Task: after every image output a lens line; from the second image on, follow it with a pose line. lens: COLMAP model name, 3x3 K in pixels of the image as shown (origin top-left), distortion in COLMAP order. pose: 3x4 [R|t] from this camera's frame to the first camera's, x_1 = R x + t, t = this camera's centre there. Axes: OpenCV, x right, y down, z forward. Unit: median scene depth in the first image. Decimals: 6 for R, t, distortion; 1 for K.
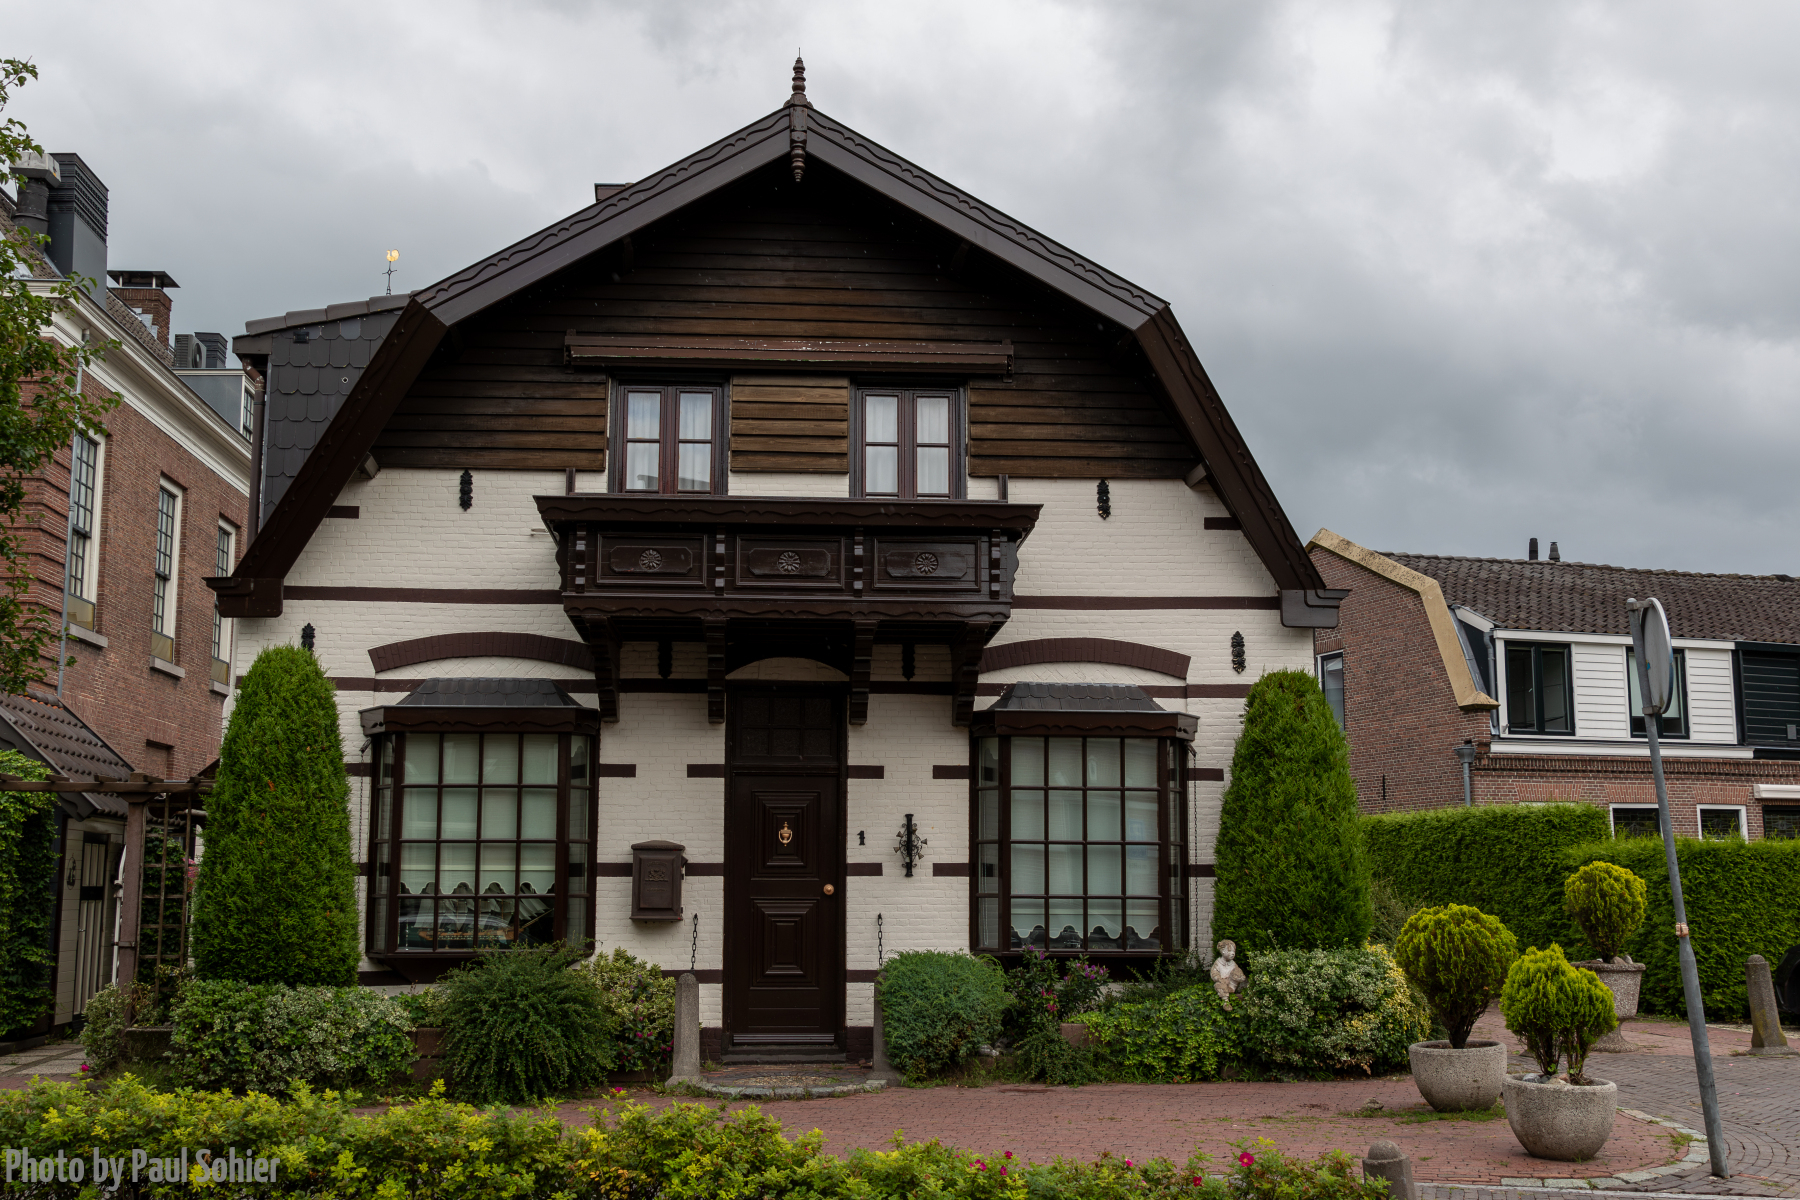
lens RADIAL K [[2016.2, 0, 899.7], [0, 2016.2, 603.4], [0, 0, 1]] dist [0.007831, 0.000000]
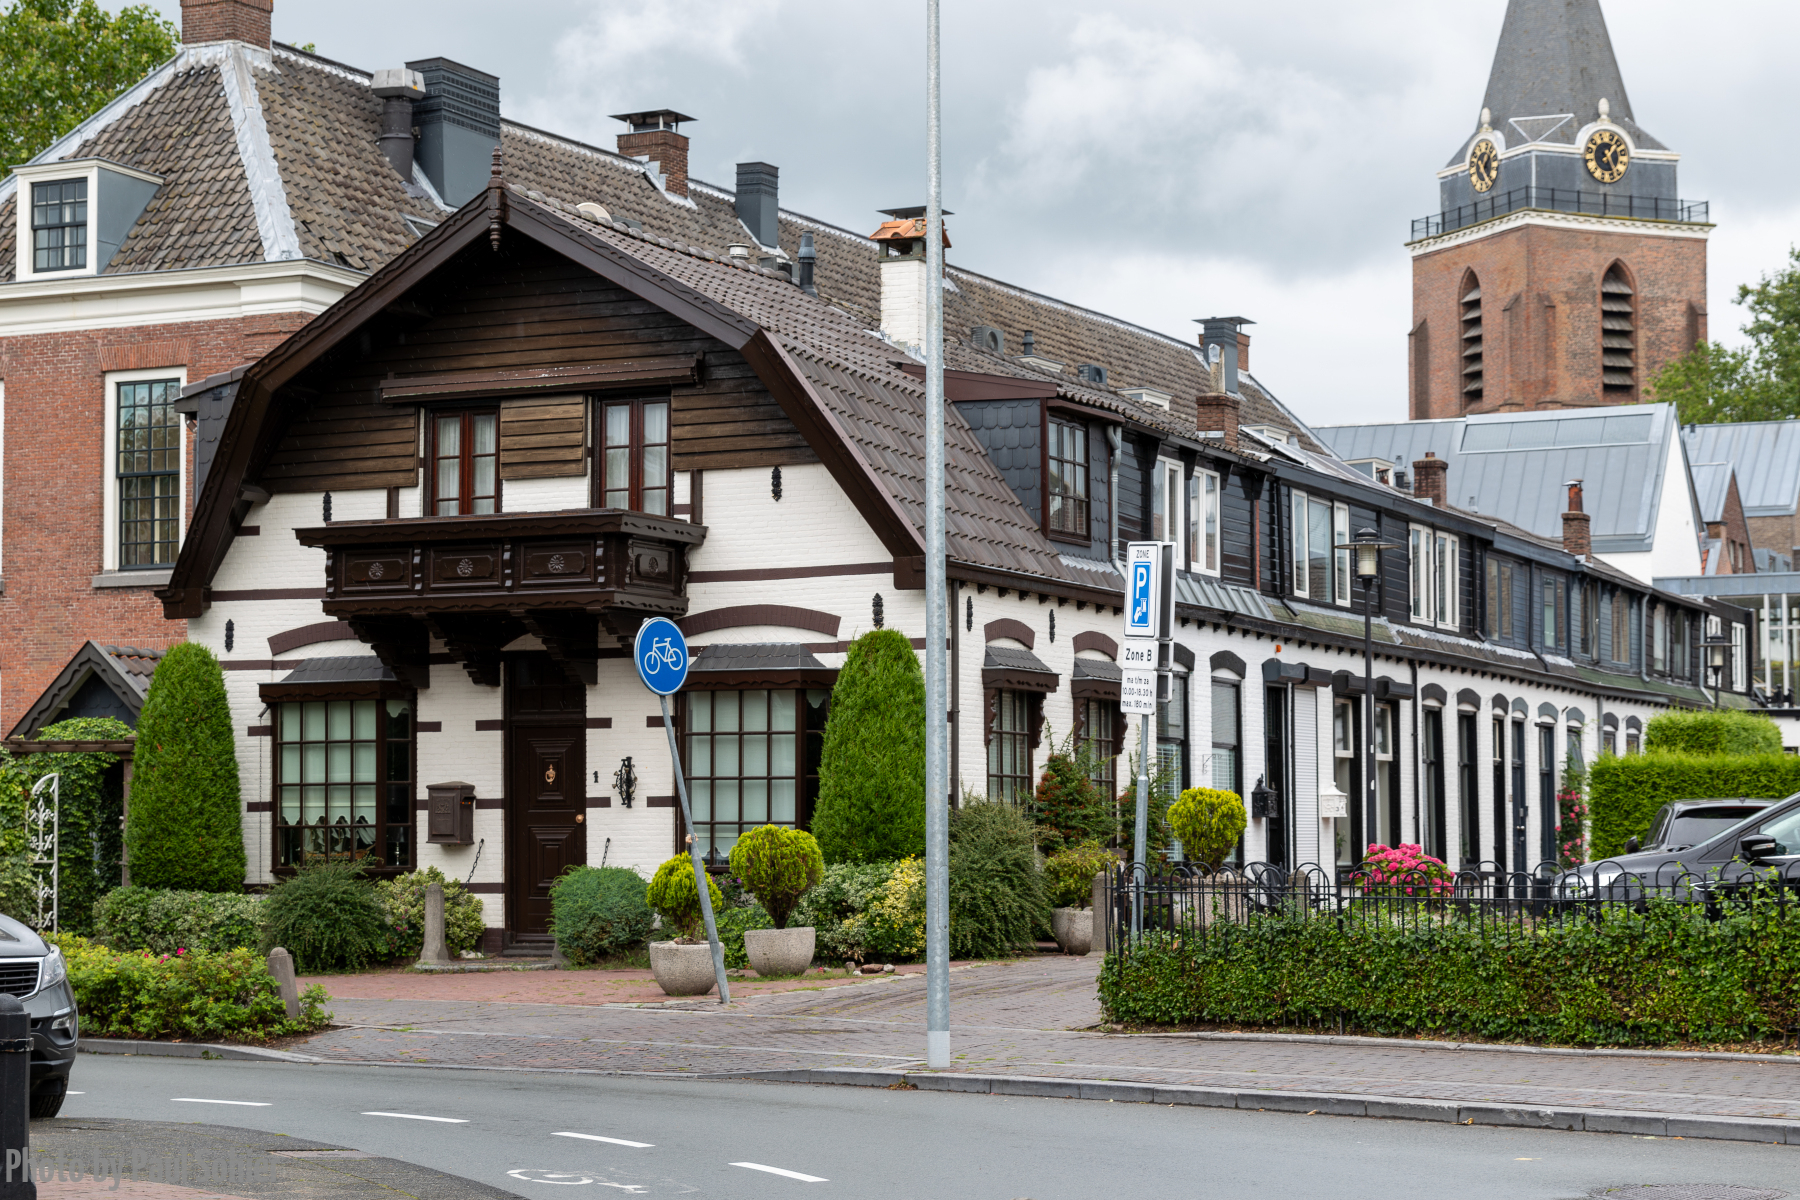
lens RADIAL K [[3731.8, 0, 899.3], [0, 3731.8, 598.8], [0, 0, 1]] dist [-0.064355, 0.000000]
pose [[0.867467, -0.039121, -0.495955, 1.271900], [0.078347, 0.995206, 0.058533, -0.109834], [0.491288, -0.089632, 0.866373, -0.865711]]
